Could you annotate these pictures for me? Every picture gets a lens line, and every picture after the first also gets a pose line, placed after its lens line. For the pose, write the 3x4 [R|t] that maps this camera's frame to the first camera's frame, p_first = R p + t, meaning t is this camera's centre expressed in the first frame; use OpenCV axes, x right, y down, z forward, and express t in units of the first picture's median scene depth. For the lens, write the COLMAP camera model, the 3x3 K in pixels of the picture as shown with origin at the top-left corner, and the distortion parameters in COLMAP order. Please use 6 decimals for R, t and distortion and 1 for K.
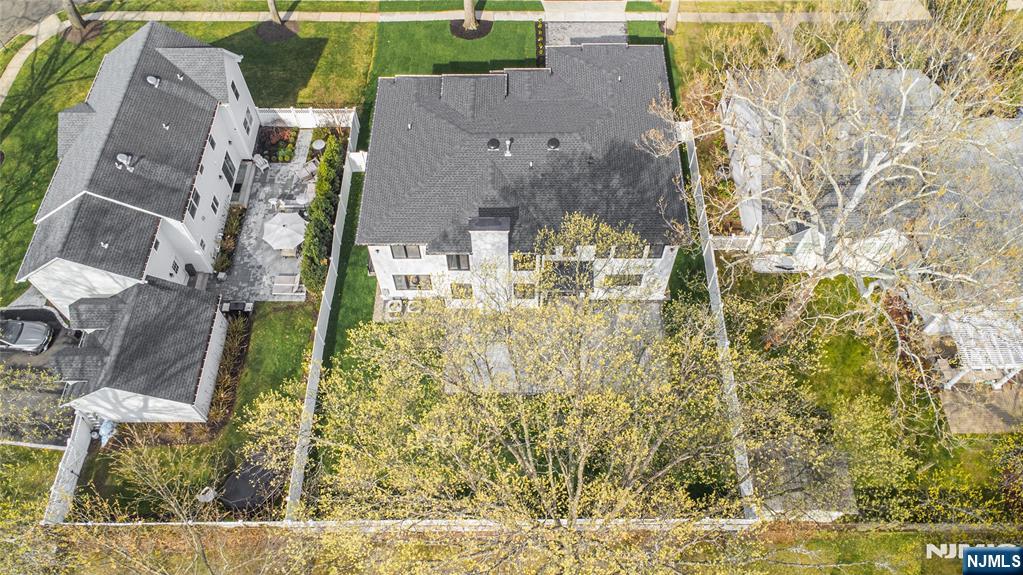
lens RADIAL K [[756.4, 0, 511.5], [0, 756.4, 287.5], [0, 0, 1]] dist [0.066298, -0.079711]
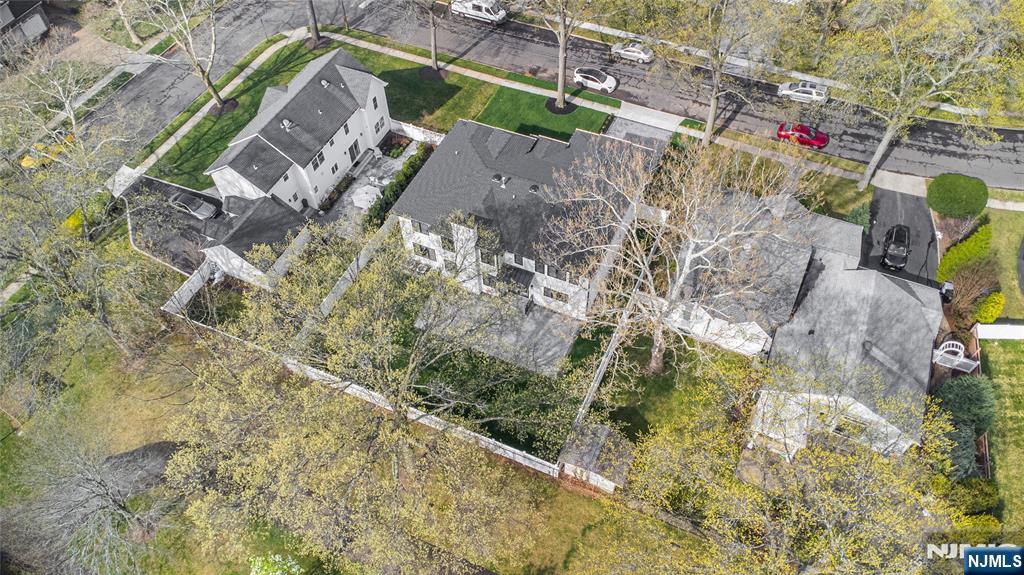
lens RADIAL K [[757.1, 0, 512.0], [0, 757.1, 287.5], [0, 0, 1]] dist [0.066298, -0.079711]
pose [[0.913447, 0.315191, -0.257428, 0.415296], [-0.335753, 0.941140, -0.039055, 0.057639], [0.229966, 0.122107, 0.965508, -0.372509]]
